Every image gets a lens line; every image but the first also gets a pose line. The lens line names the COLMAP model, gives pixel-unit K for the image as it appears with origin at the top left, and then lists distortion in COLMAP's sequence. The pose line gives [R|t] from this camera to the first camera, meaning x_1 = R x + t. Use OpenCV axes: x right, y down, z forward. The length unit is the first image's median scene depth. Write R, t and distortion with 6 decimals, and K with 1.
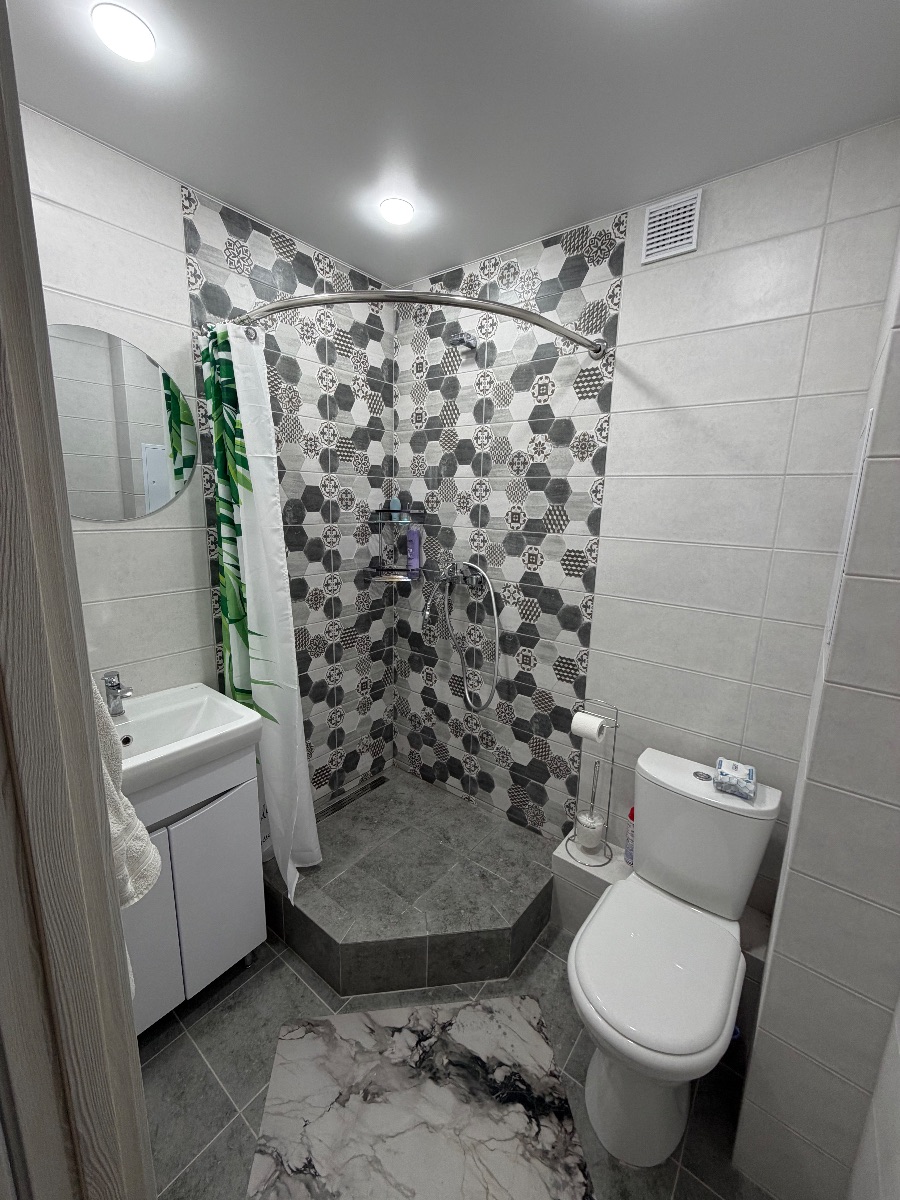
lens RADIAL K [[478.3, 0, 450.4], [0, 478.3, 596.4], [0, 0, 1]] dist [0.000035, -0.000207]
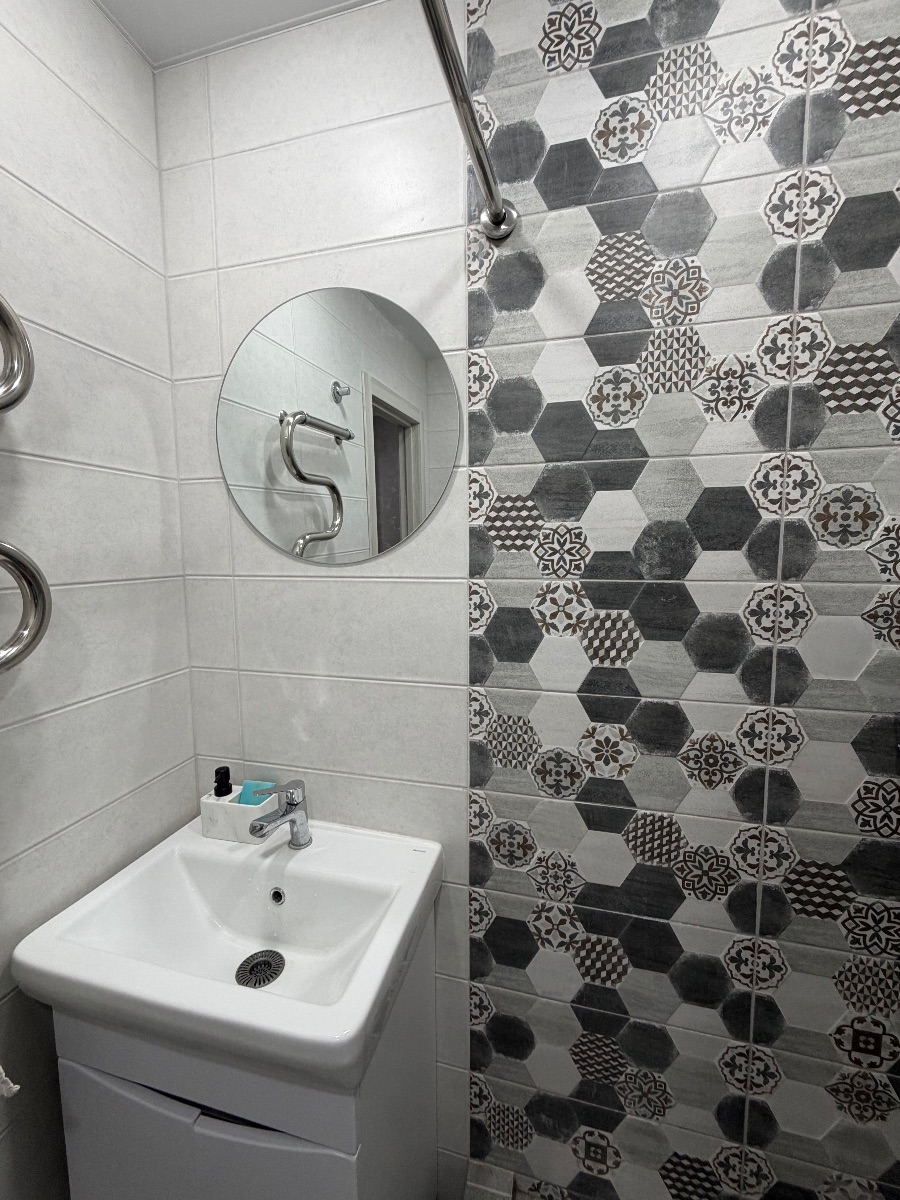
lens RADIAL K [[478.3, 0, 452.4], [0, 478.3, 599.3], [0, 0, 1]] dist [0.000035, -0.000207]
pose [[0.413022, 0.061839, -0.908619, -0.008571], [-0.168241, 0.985701, -0.009390, -0.091873], [0.895046, 0.156746, 0.417520, 0.618274]]
